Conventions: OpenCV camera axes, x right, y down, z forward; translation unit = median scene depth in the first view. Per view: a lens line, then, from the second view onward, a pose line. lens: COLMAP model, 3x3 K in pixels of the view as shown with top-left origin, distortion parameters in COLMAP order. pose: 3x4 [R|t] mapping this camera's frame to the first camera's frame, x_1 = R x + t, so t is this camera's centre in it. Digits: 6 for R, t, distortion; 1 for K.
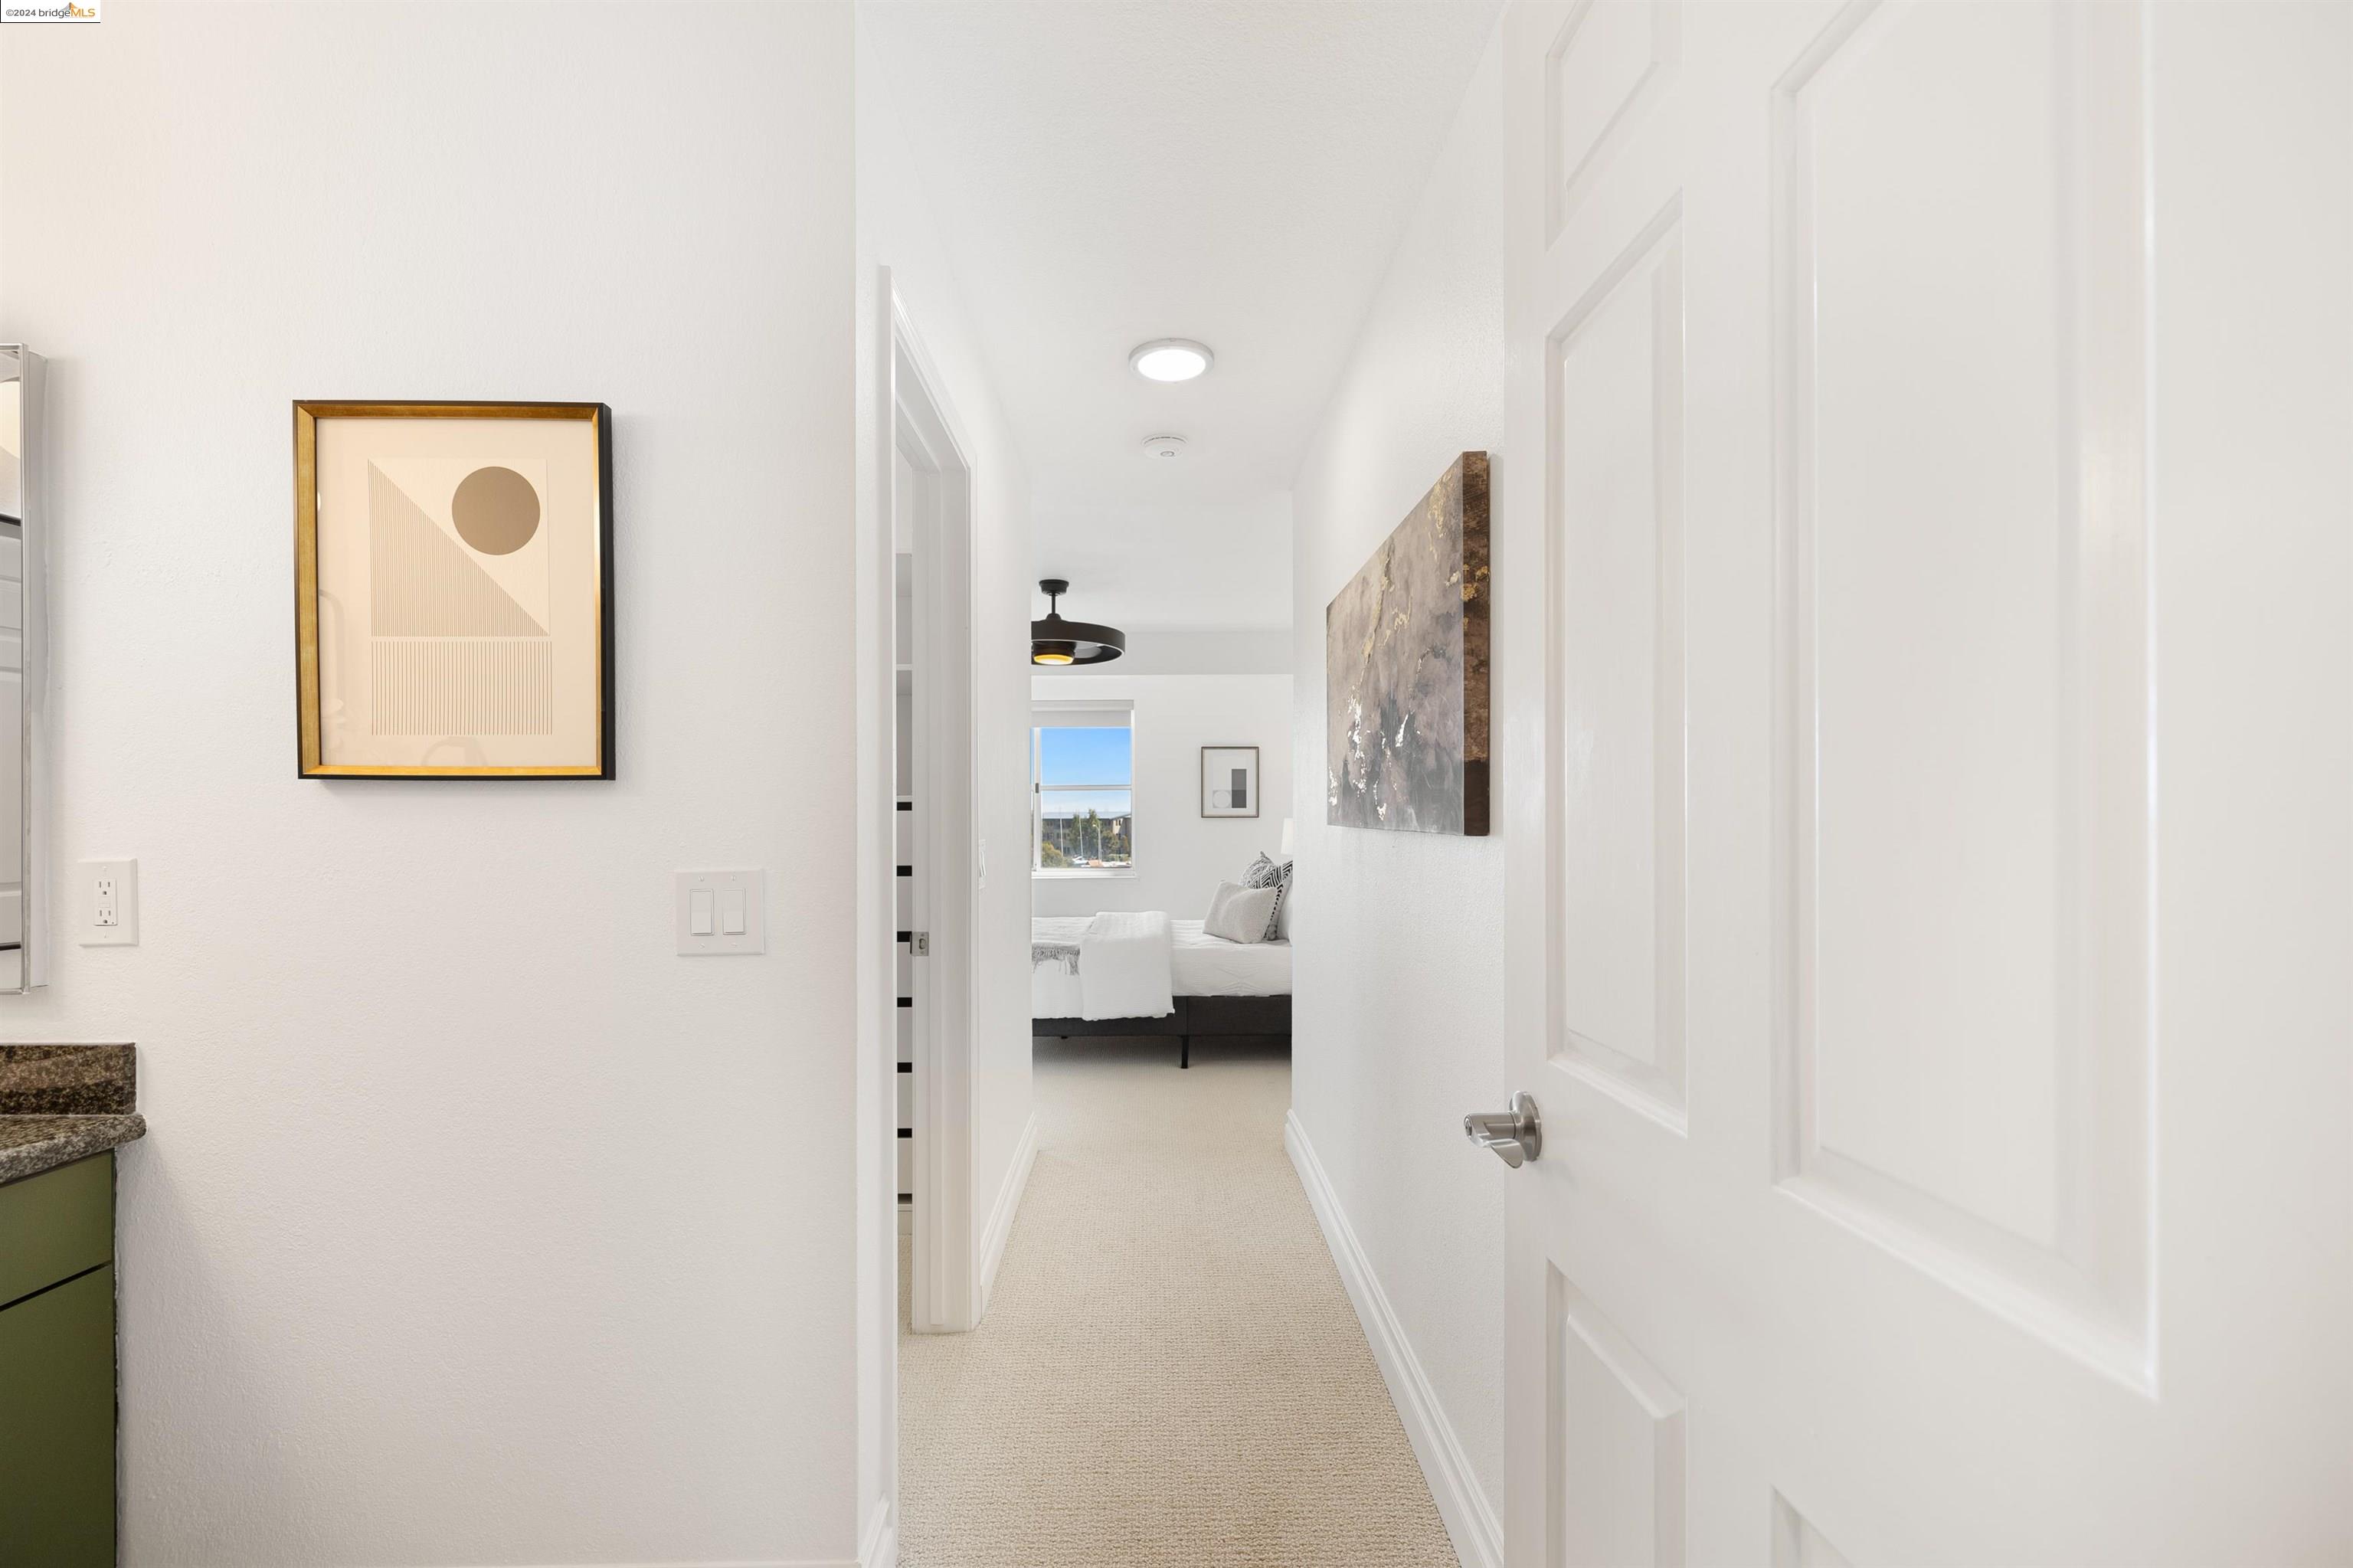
lens RADIAL K [[993.3, 0, 1169.6], [0, 993.3, 789.6], [0, 0, 1]] dist [0.001032, 0.000139]
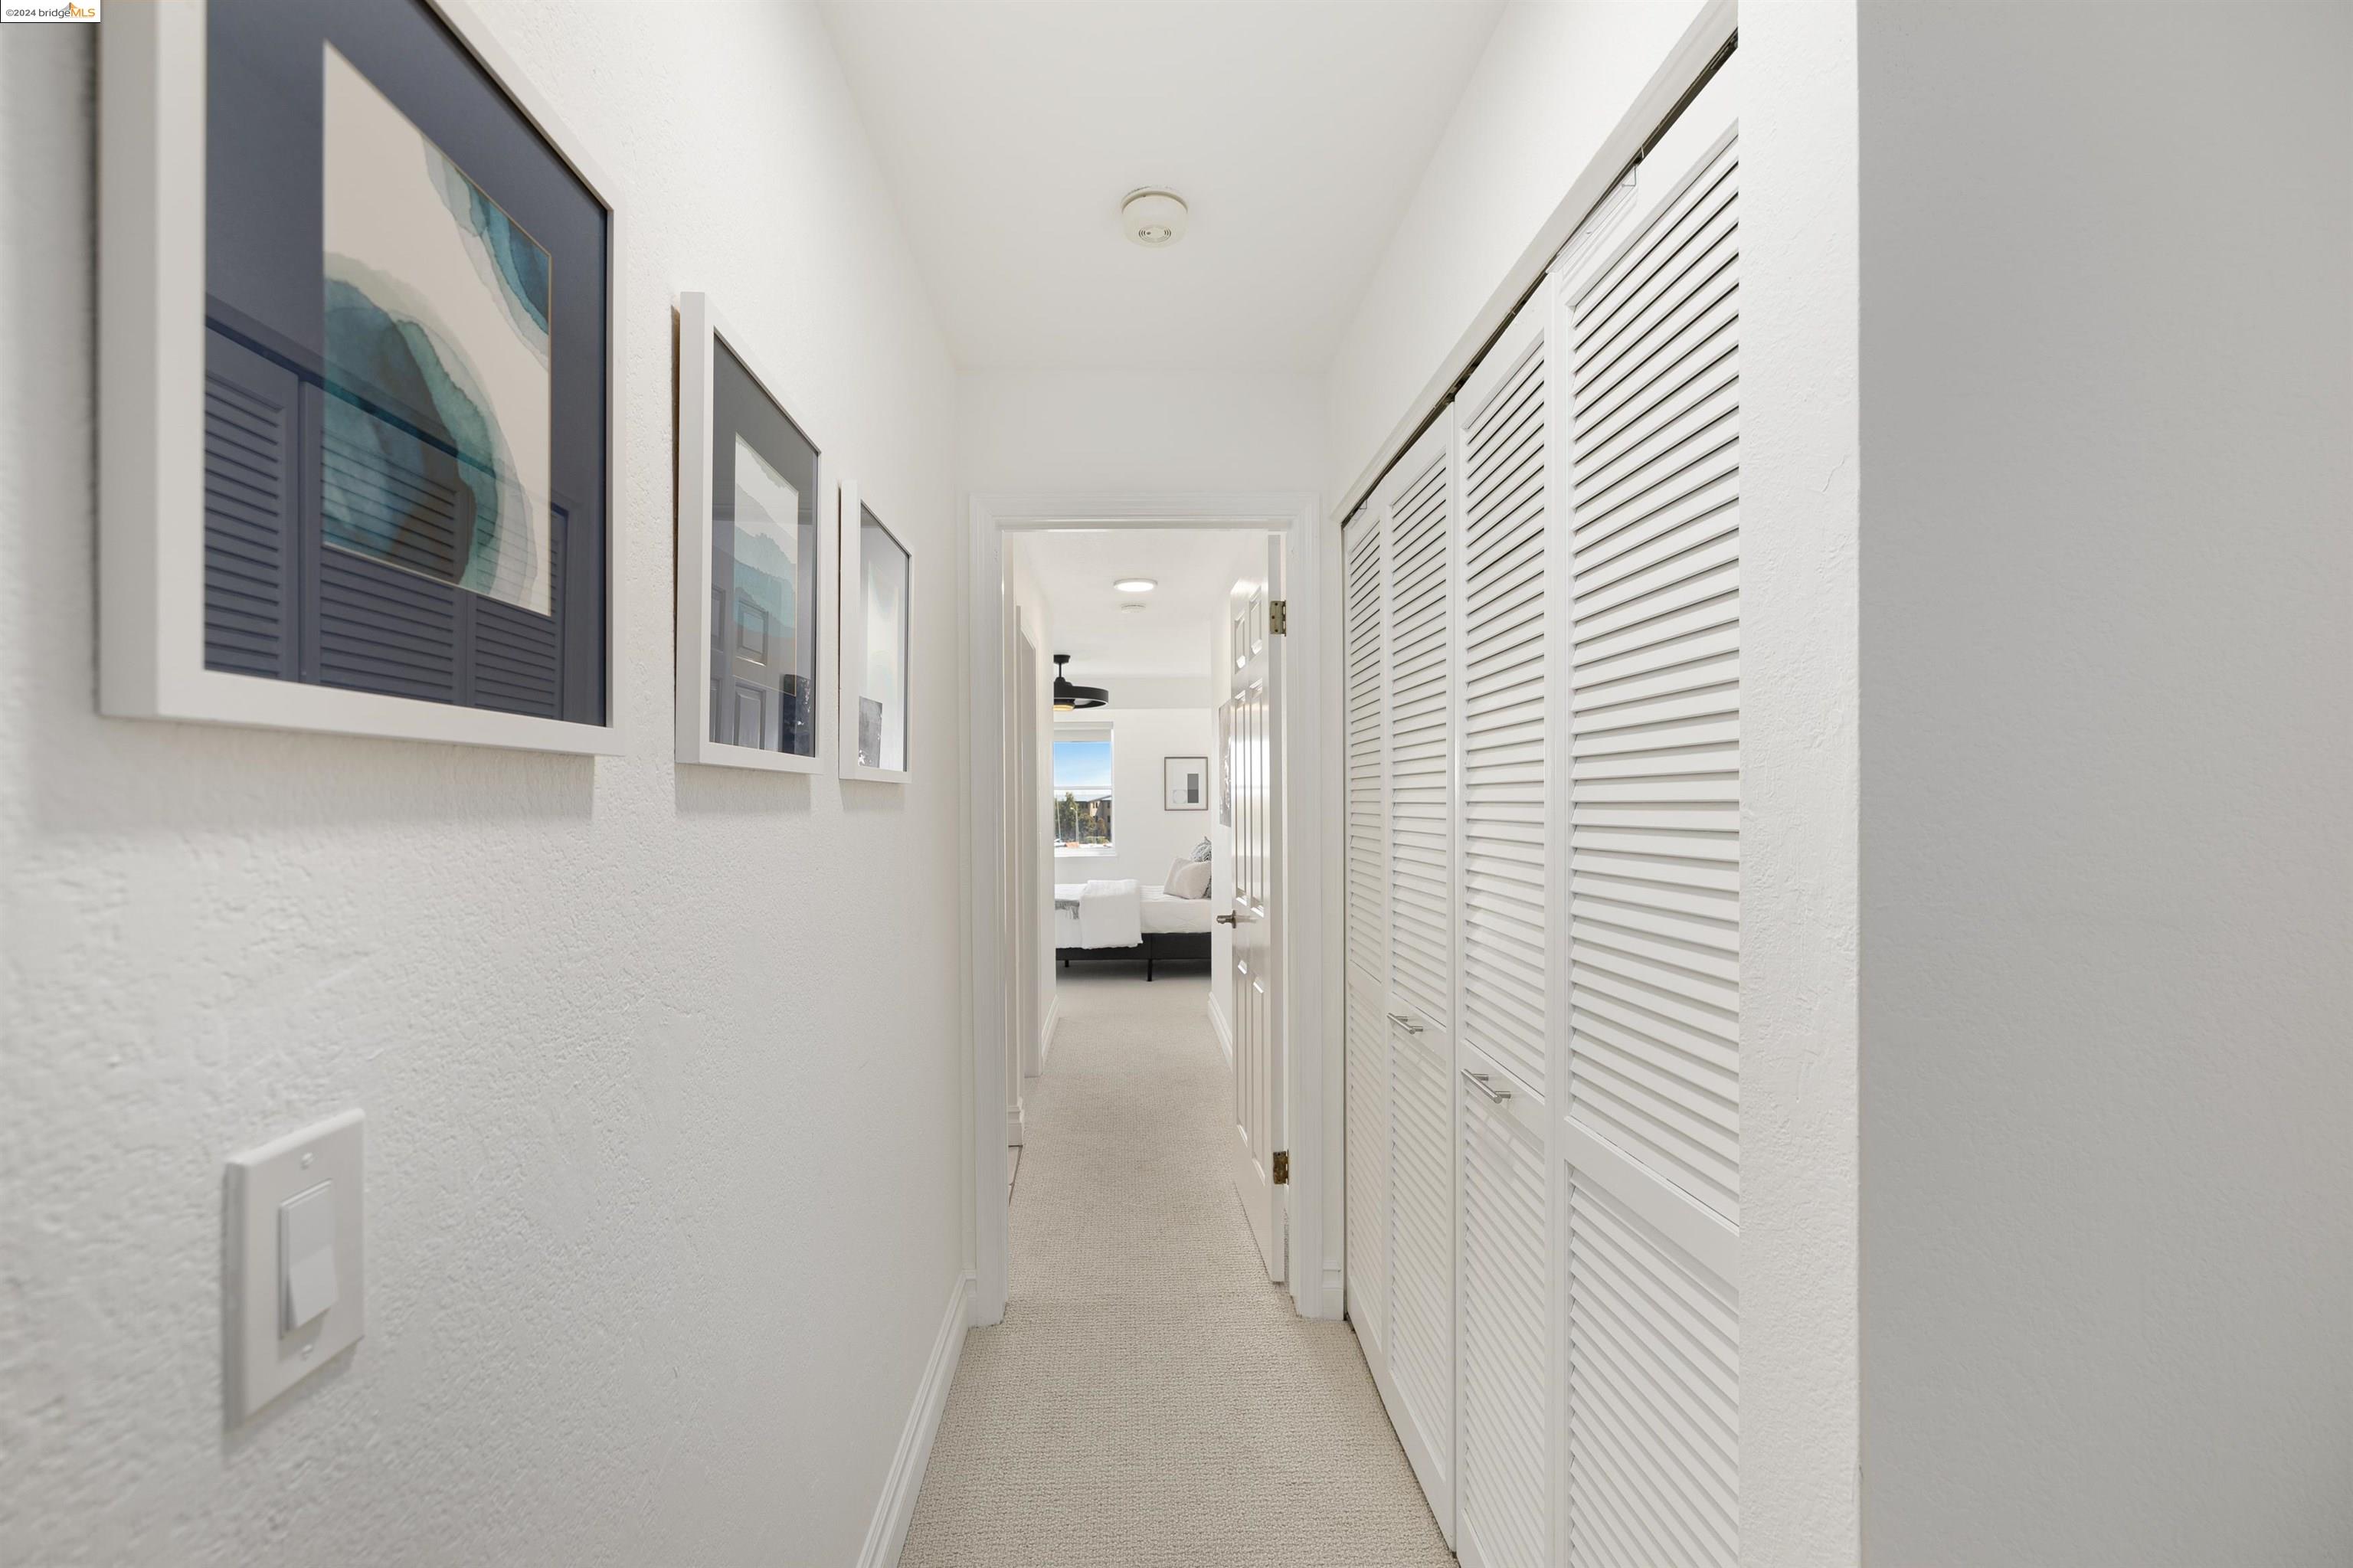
lens RADIAL K [[993.3, 0, 1169.6], [0, 993.3, 789.6], [0, 0, 1]] dist [0.001032, 0.000139]
pose [[0.999704, -0.003956, 0.024021, 0.009225], [0.003509, 0.999820, 0.018626, -0.033519], [-0.024090, -0.018536, 0.999538, -0.447647]]
